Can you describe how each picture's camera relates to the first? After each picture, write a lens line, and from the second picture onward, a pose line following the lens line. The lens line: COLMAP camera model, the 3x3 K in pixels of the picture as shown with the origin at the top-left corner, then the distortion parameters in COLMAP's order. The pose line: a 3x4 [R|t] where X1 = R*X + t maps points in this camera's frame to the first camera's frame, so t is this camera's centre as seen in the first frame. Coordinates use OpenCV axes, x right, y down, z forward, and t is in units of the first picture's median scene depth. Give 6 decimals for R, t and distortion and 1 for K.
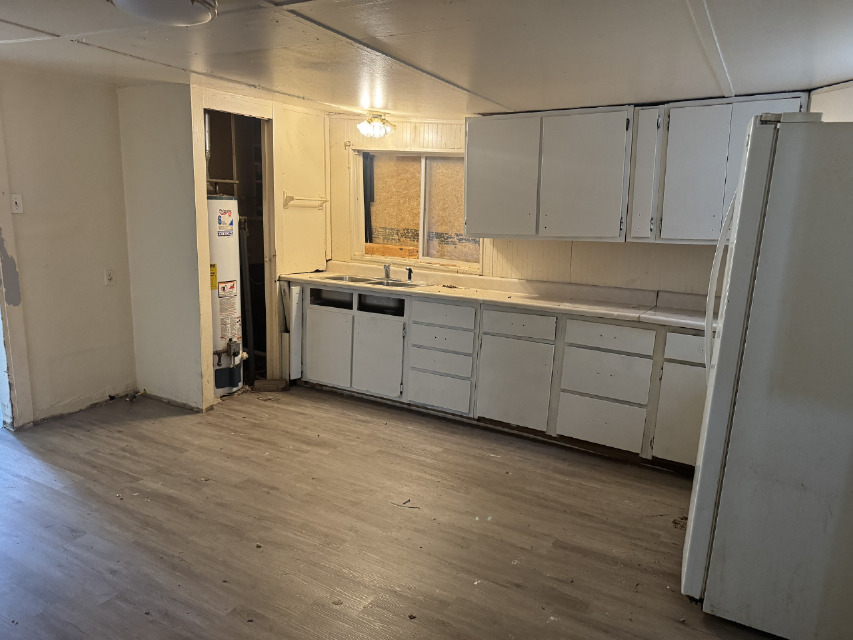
lens RADIAL K [[603.6, 0, 429.4], [0, 603.6, 325.0], [0, 0, 1]] dist [0.021554, -0.023612]
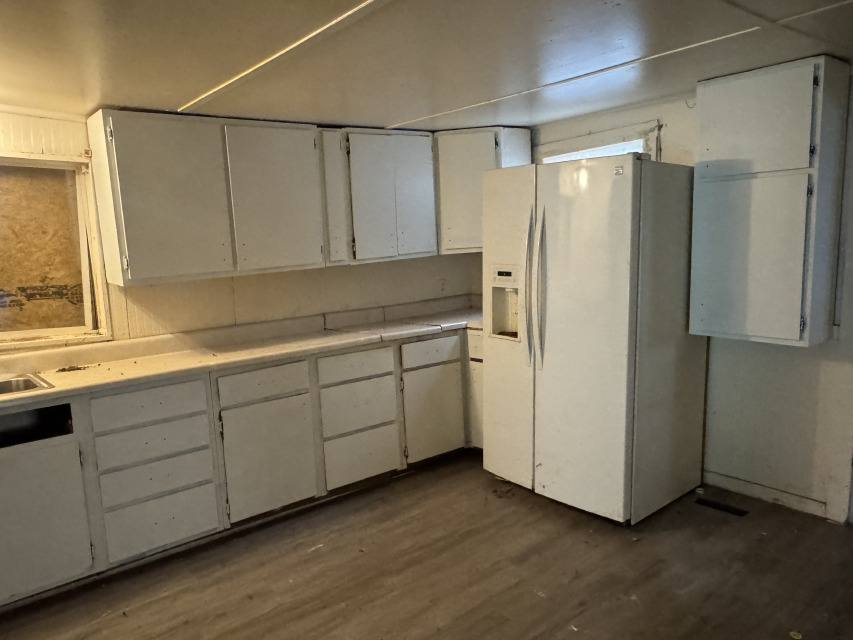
lens RADIAL K [[603.6, 0, 430.0], [0, 603.6, 318.3], [0, 0, 1]] dist [0.021554, -0.023612]
pose [[0.340811, -0.177174, 0.923286, -0.530293], [0.220973, 0.969665, 0.104507, -0.126328], [-0.913794, 0.168404, 0.369623, 0.532330]]
